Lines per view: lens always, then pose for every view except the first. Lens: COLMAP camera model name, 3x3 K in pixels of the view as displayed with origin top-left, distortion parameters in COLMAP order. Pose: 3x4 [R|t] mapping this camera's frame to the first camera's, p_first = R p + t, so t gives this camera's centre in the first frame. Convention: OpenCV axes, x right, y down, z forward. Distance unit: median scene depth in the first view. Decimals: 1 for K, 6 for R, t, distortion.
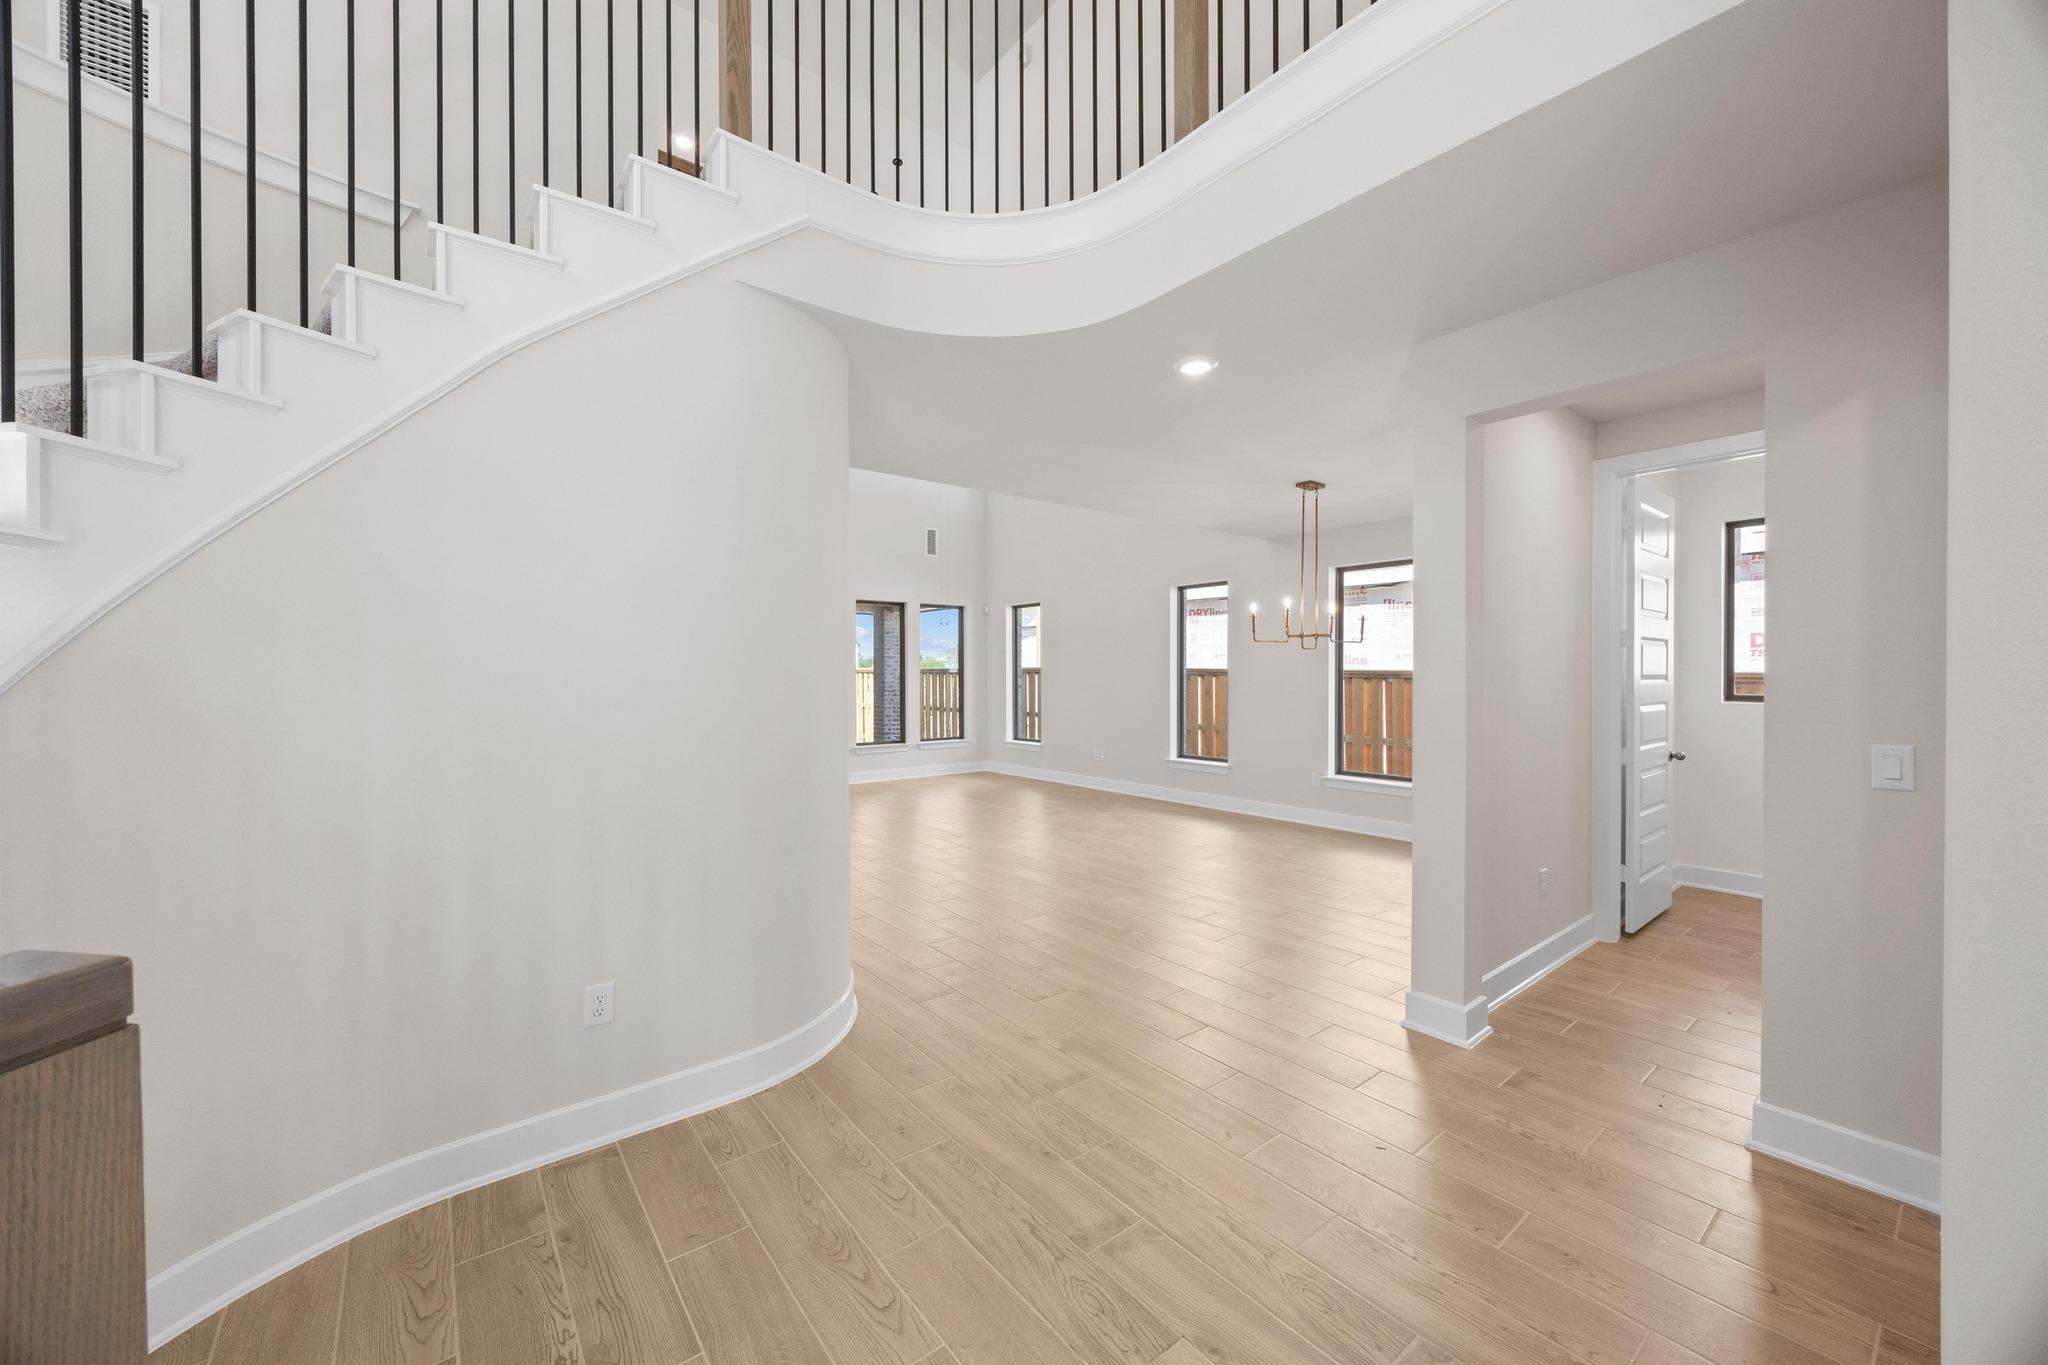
lens RADIAL K [[775.4, 0, 1013.7], [0, 775.4, 679.6], [0, 0, 1]] dist [-0.006250, 0.000133]
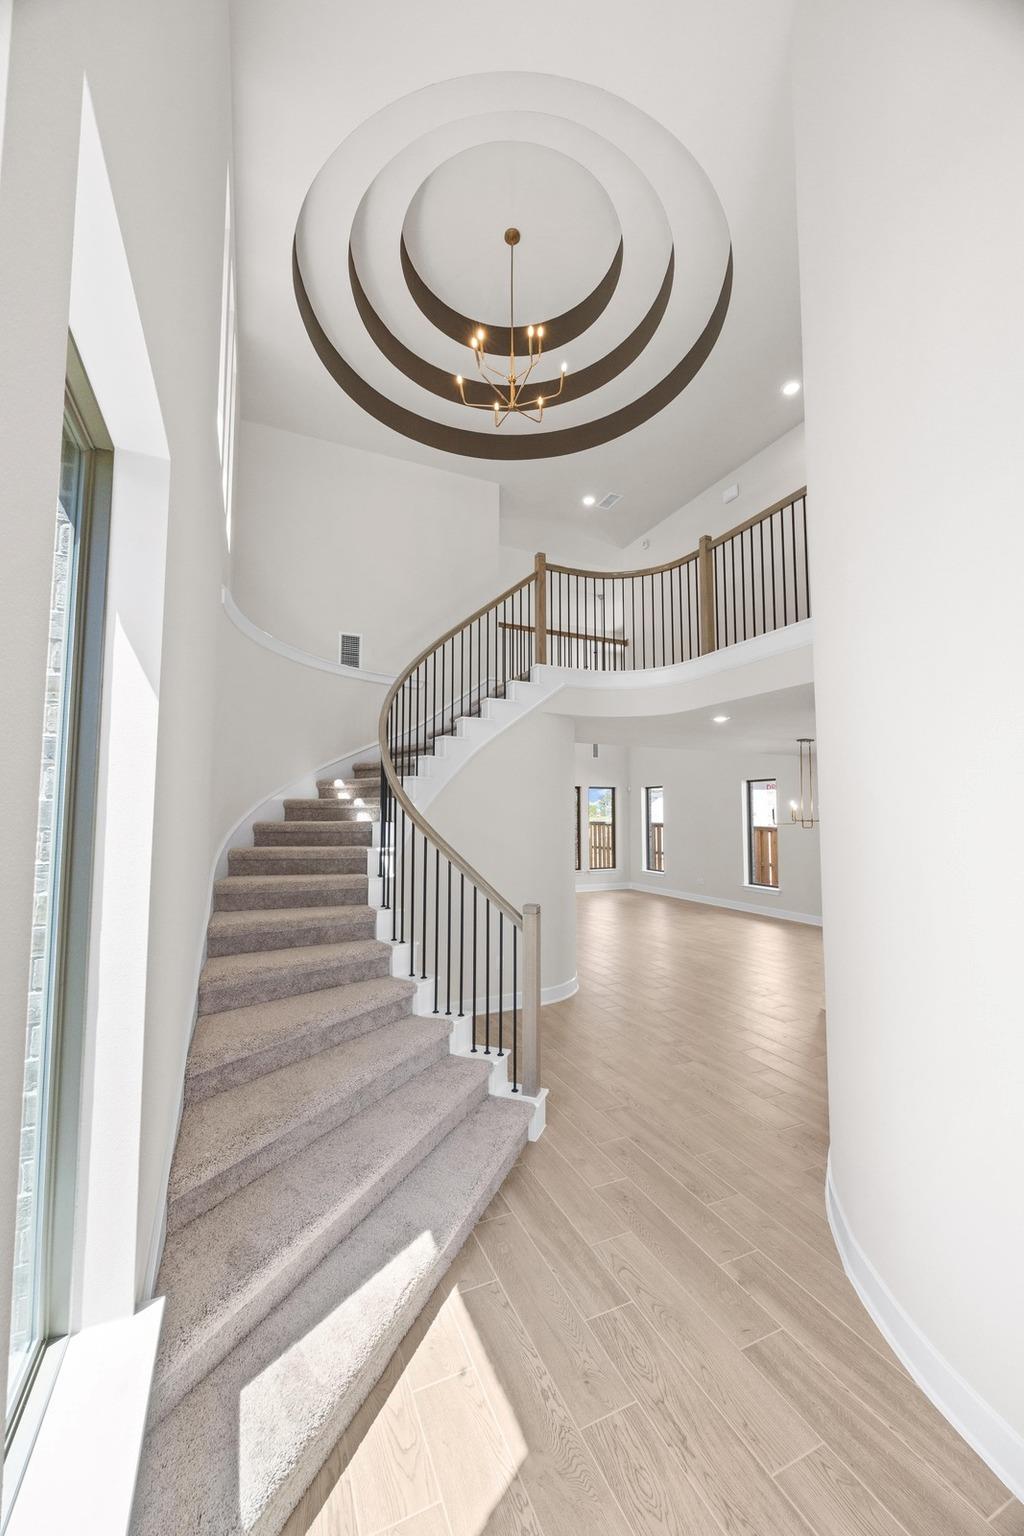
lens RADIAL K [[581.5, 0, 512.0], [0, 581.5, 768.0], [0, 0, 1]] dist [-0.006250, 0.000133]
pose [[0.973478, -0.015370, -0.228264, 0.005691], [-0.003559, 0.996603, -0.082284, -0.033713], [0.228753, 0.080914, 0.970116, -0.269457]]
